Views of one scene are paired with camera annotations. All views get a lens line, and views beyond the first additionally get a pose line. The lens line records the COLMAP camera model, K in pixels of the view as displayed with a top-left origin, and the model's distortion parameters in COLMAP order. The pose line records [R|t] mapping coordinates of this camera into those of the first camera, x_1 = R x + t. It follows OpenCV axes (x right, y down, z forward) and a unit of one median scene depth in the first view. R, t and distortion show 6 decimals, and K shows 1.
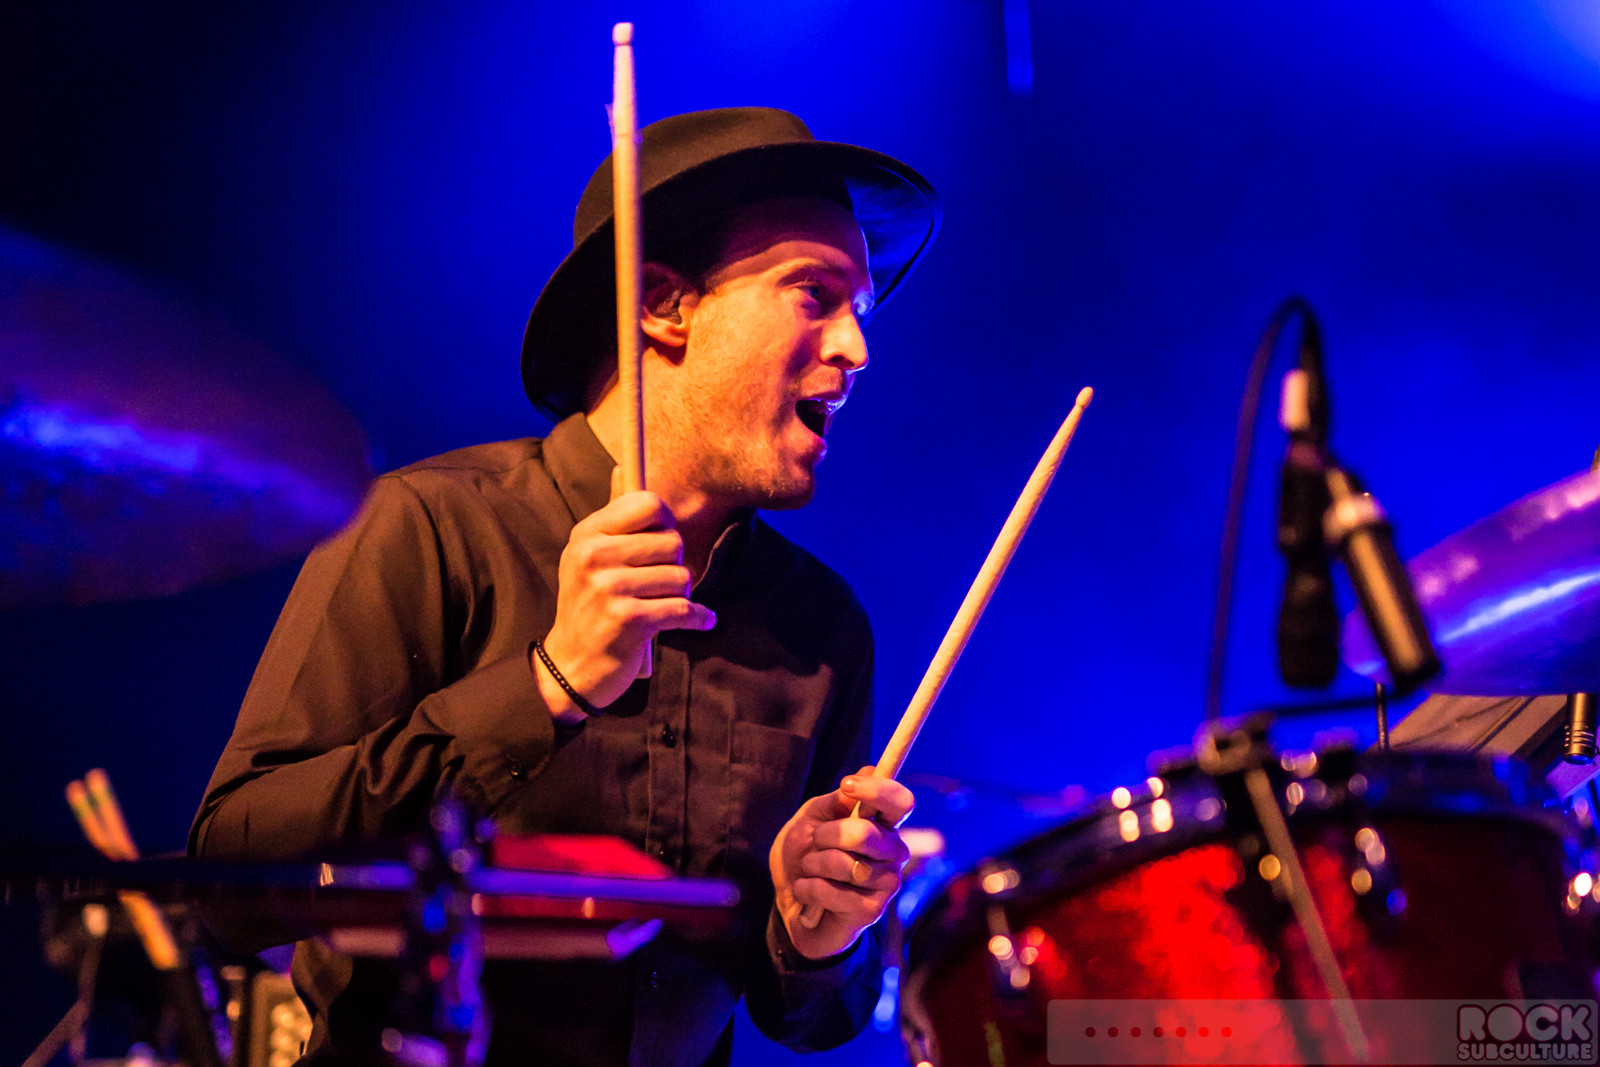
lens RADIAL K [[3828.9, 0, 800.0], [0, 3828.9, 533.5], [0, 0, 1]] dist [-0.320436, 3.848318]
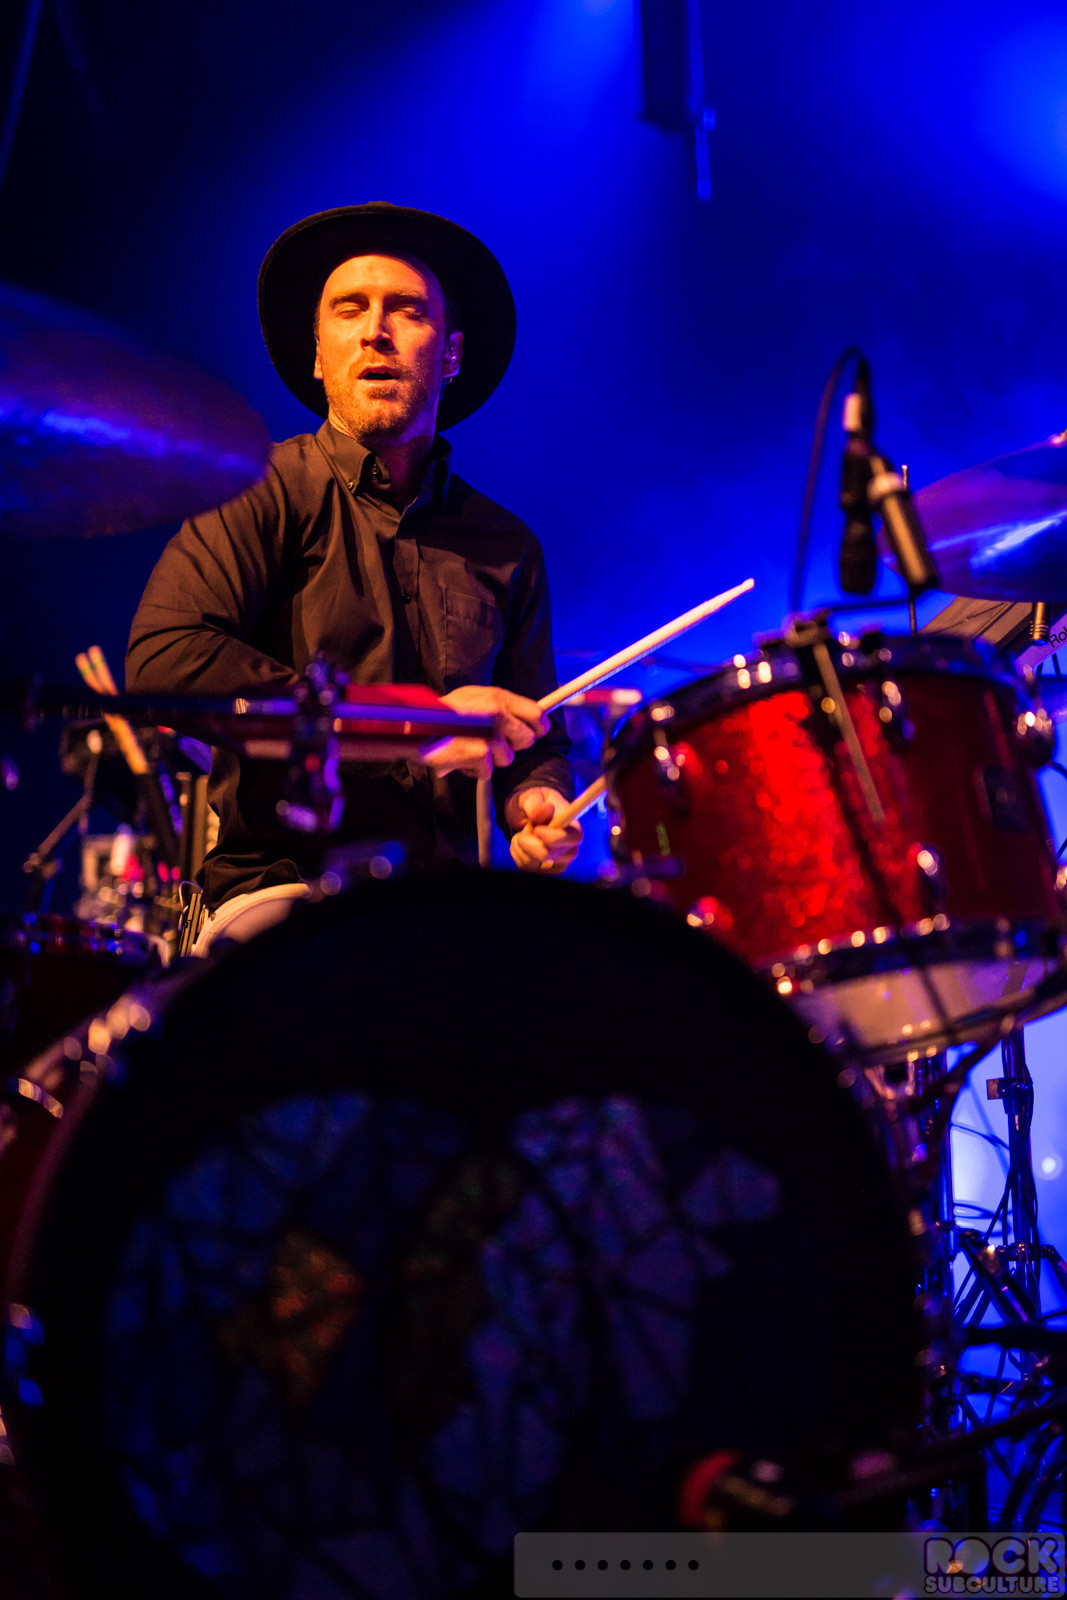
lens RADIAL K [[3828.9, 0, 533.5], [0, 3828.9, 800.0], [0, 0, 1]] dist [-0.320436, 3.848318]
pose [[0.998656, 0.010595, -0.050735, 0.080145], [-0.006363, 0.996541, 0.082864, -0.004955], [0.051437, -0.082430, 0.995269, -0.599590]]
